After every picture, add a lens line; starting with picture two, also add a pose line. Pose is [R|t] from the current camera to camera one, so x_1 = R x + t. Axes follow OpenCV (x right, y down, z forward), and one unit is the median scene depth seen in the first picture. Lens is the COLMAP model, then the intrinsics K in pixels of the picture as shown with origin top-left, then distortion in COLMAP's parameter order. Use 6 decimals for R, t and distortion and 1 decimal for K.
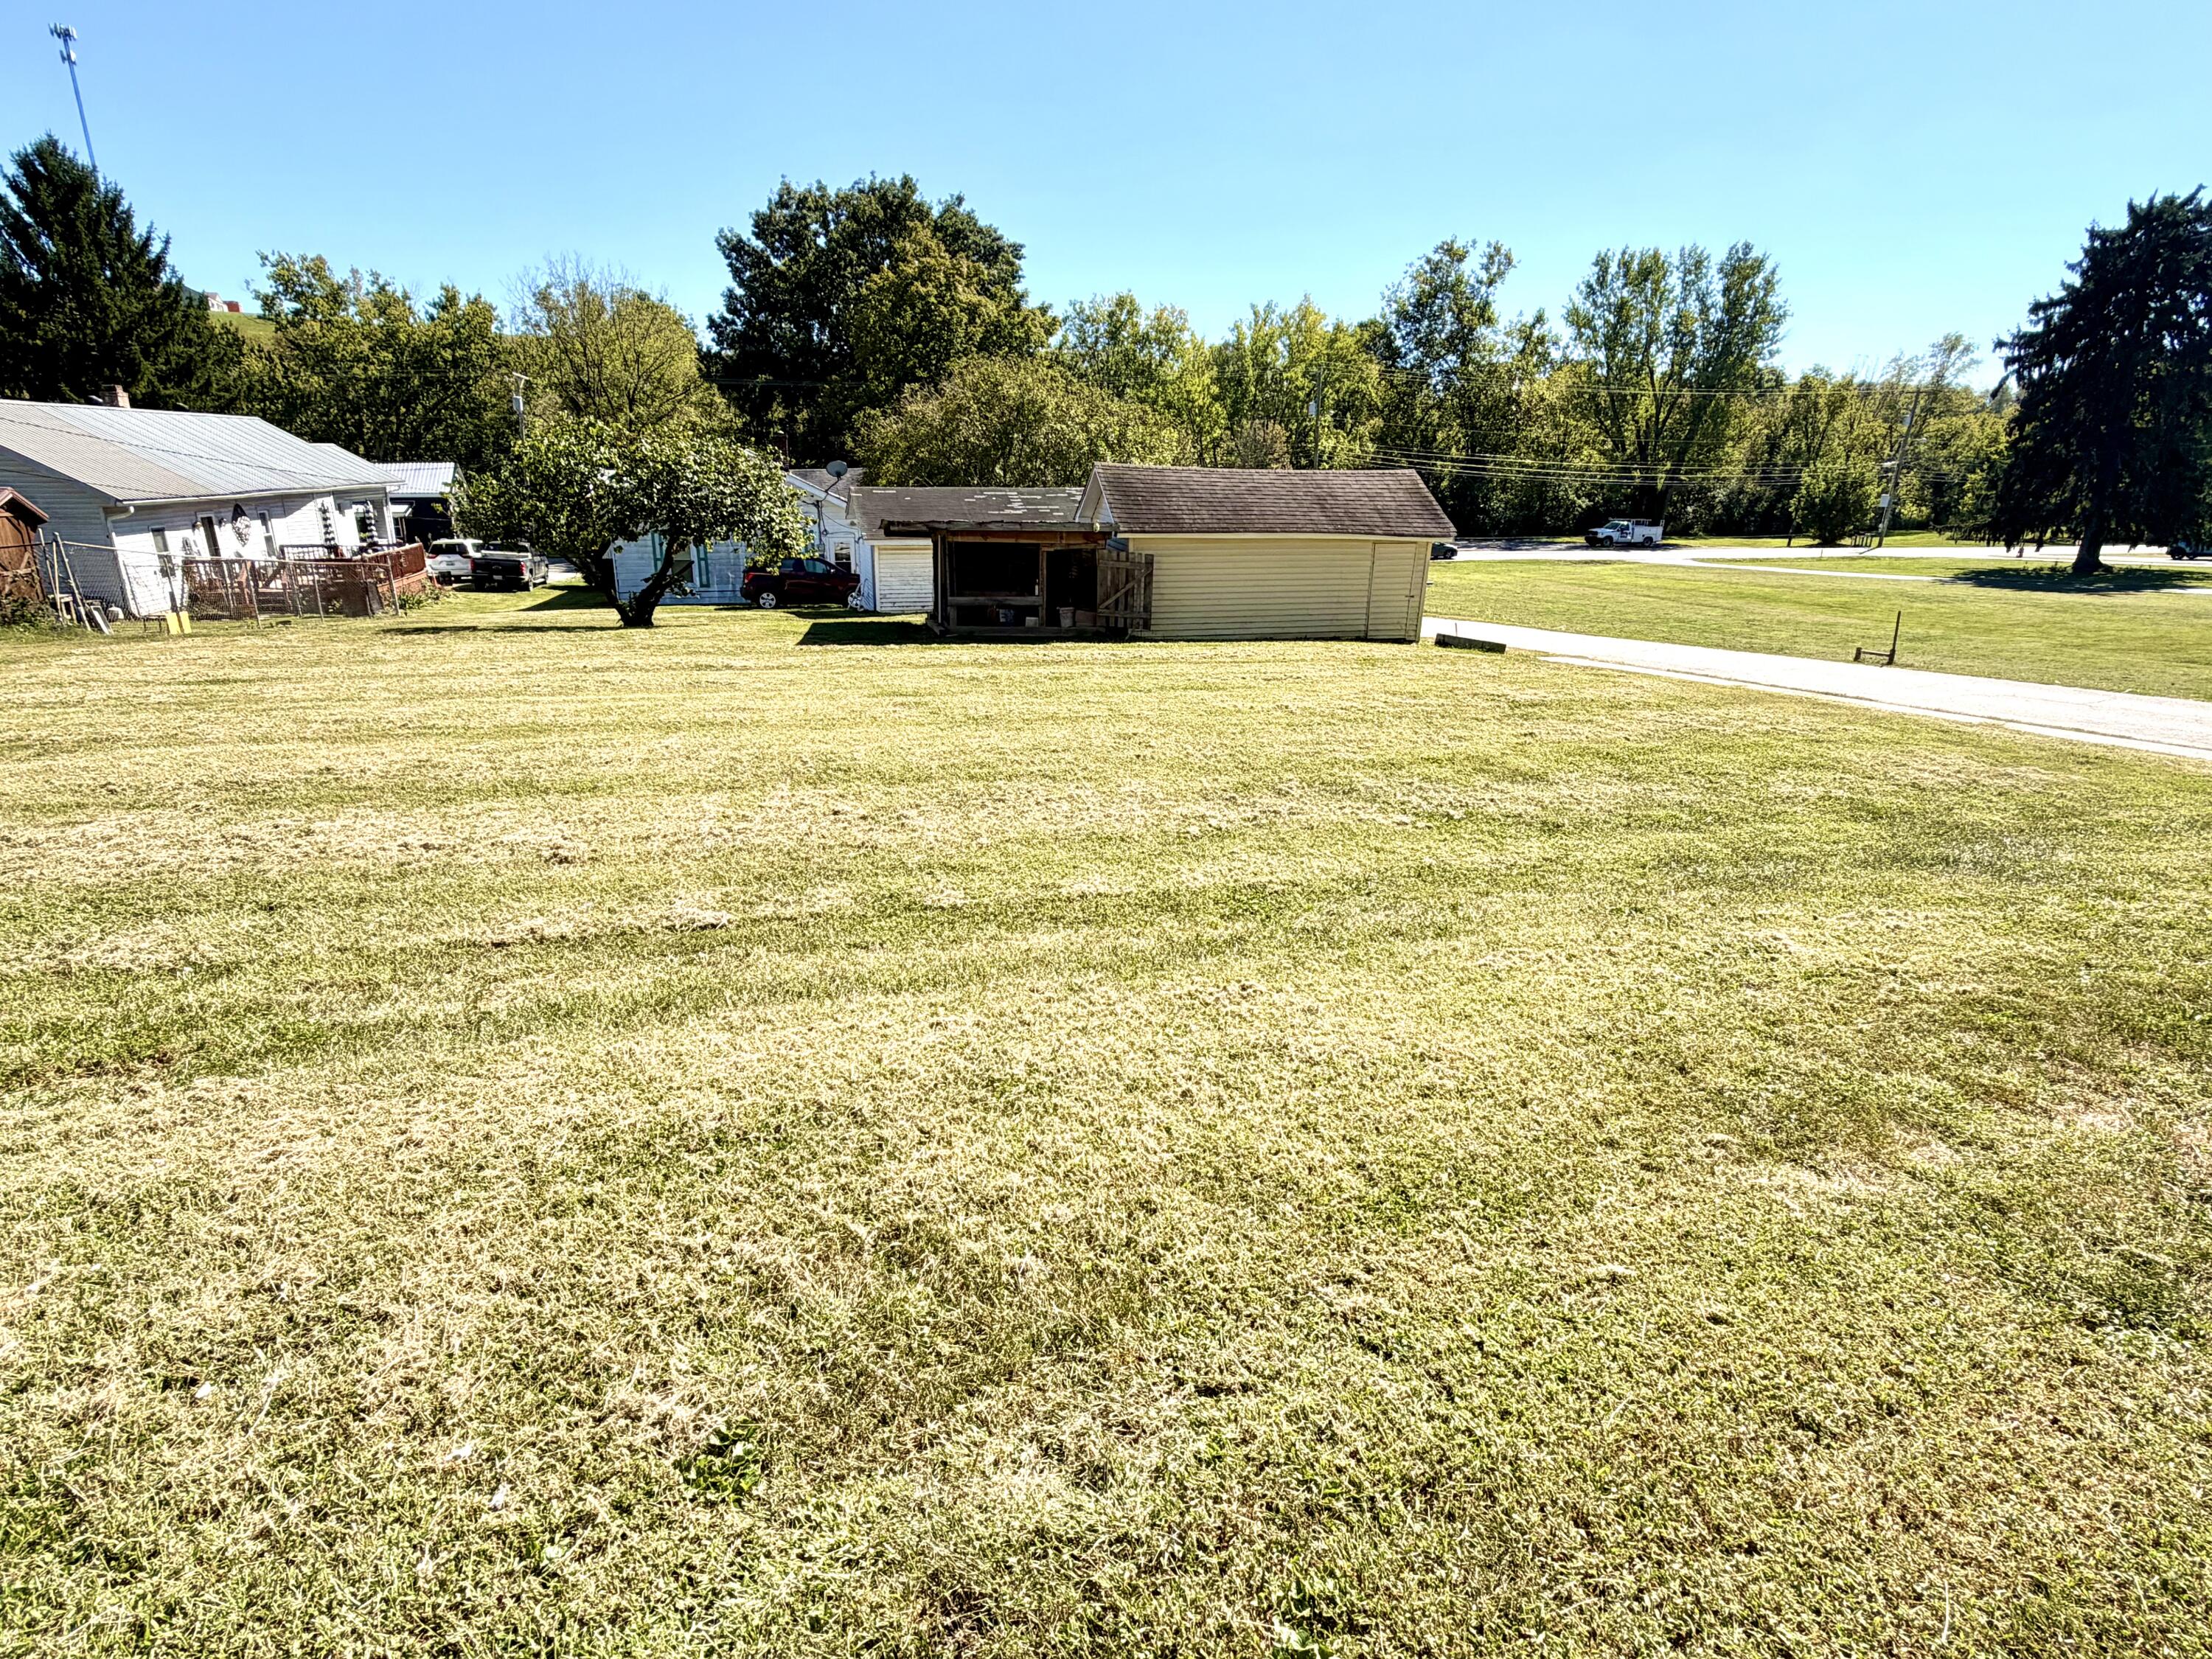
lens RADIAL K [[1075.6, 0, 1106.0], [0, 1075.6, 829.5], [0, 0, 1]] dist [-0.003618, -0.000125]
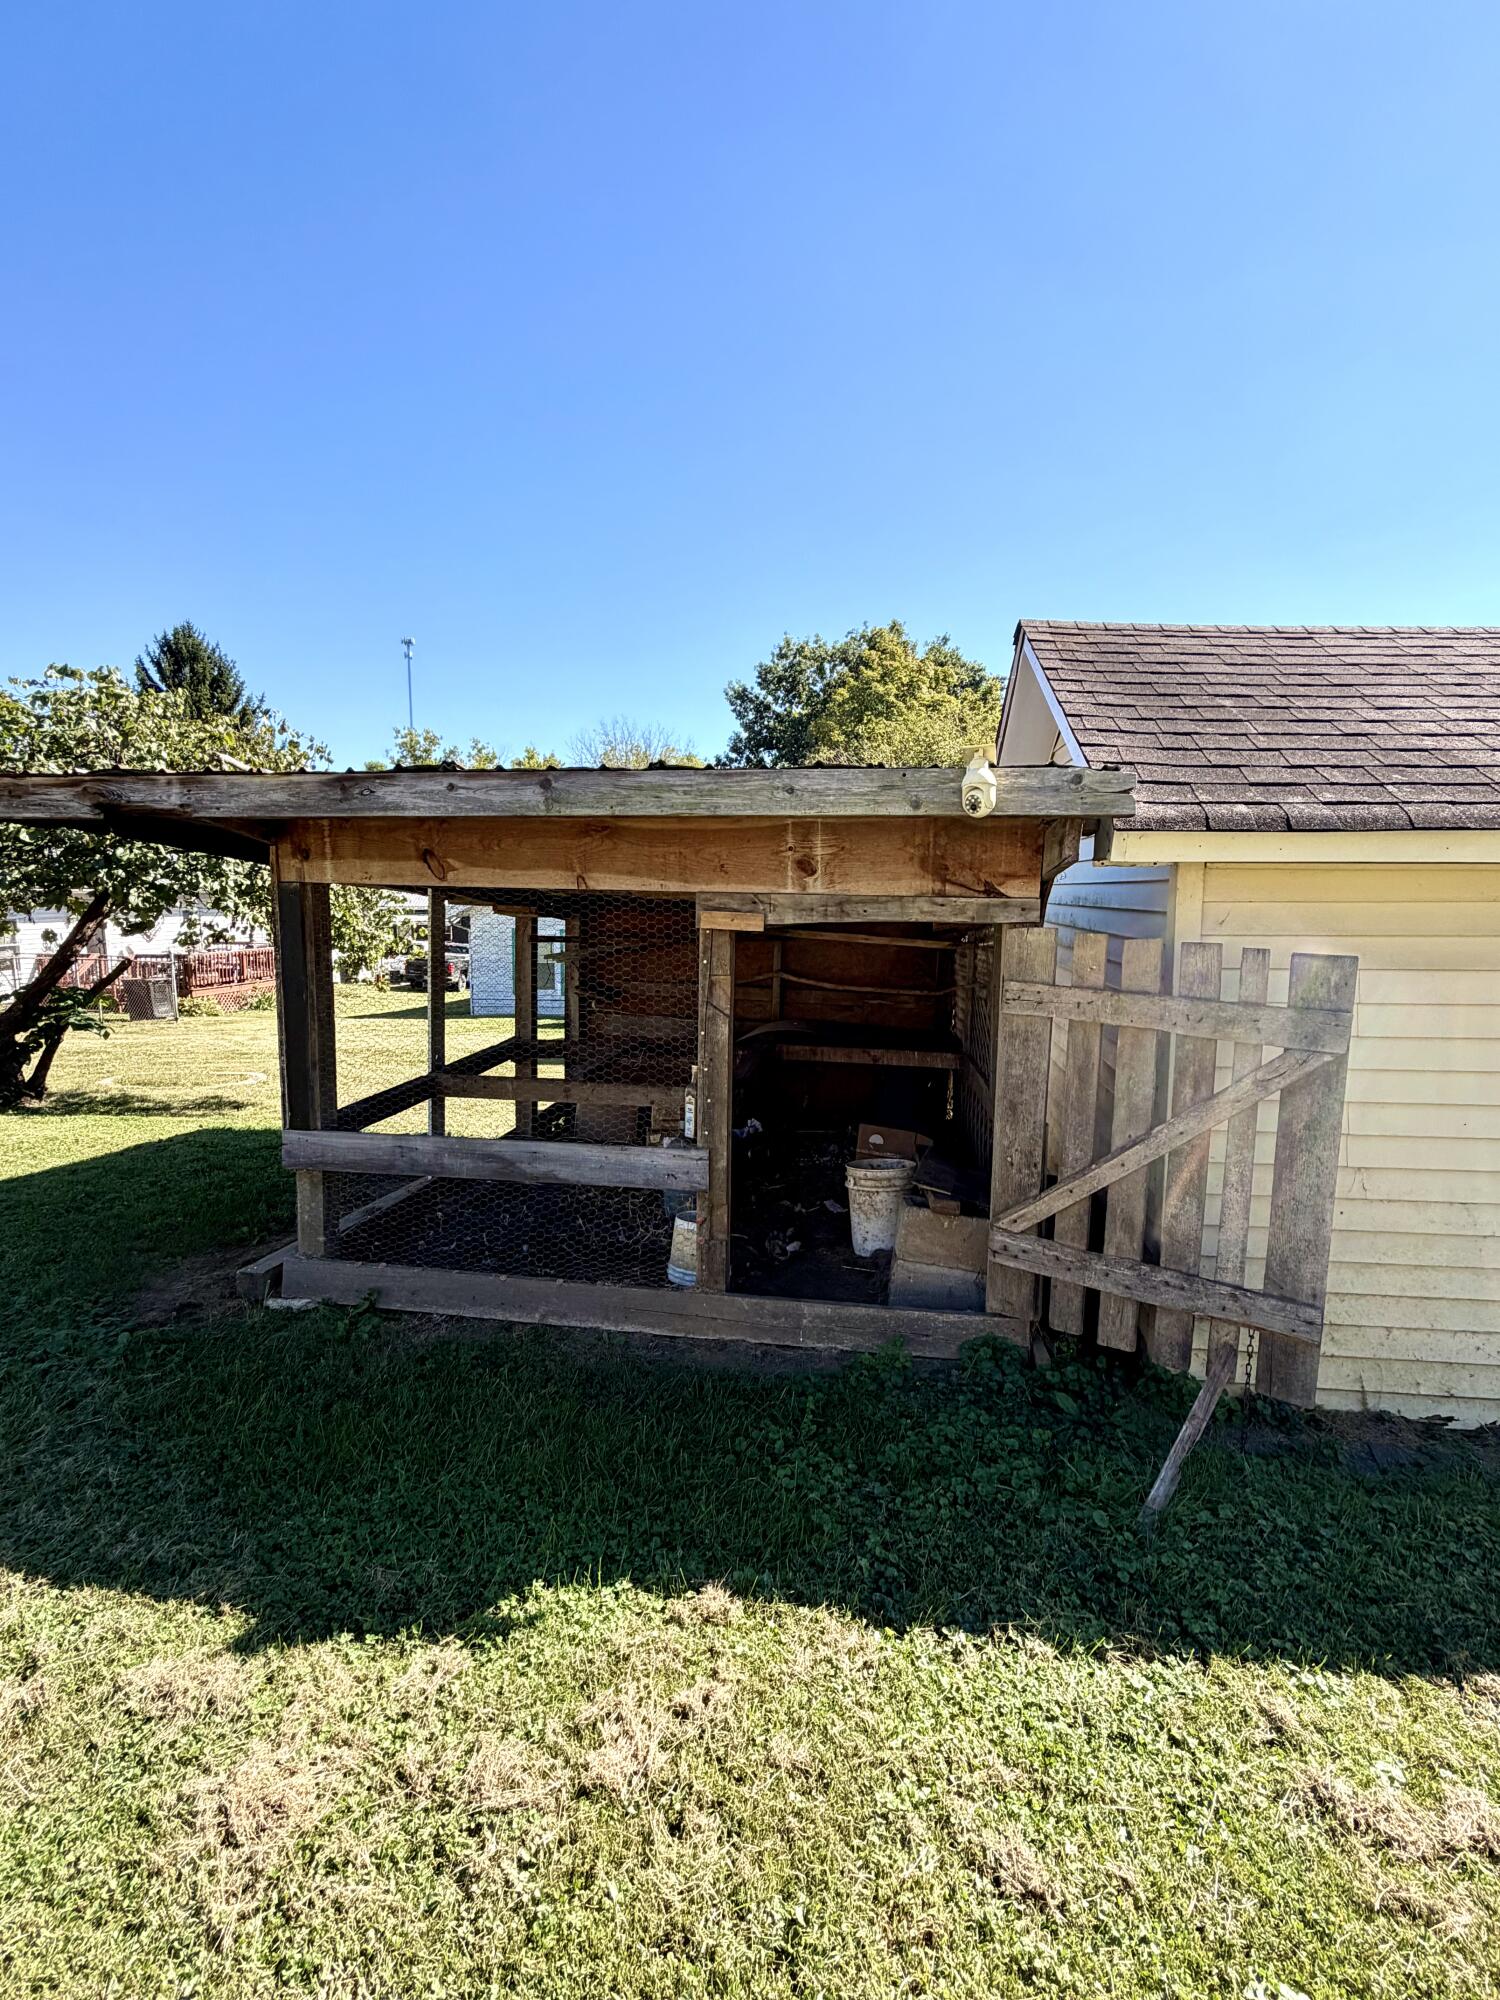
lens RADIAL K [[964.2, 0, 750.0], [0, 964.2, 1000.0], [0, 0, 1]] dist [0.000007, -0.000467]
pose [[0.945282, 0.028638, -0.324996, 0.001135], [-0.096900, 0.975834, -0.195852, -0.036262], [0.311533, 0.216628, 0.925213, 0.143290]]
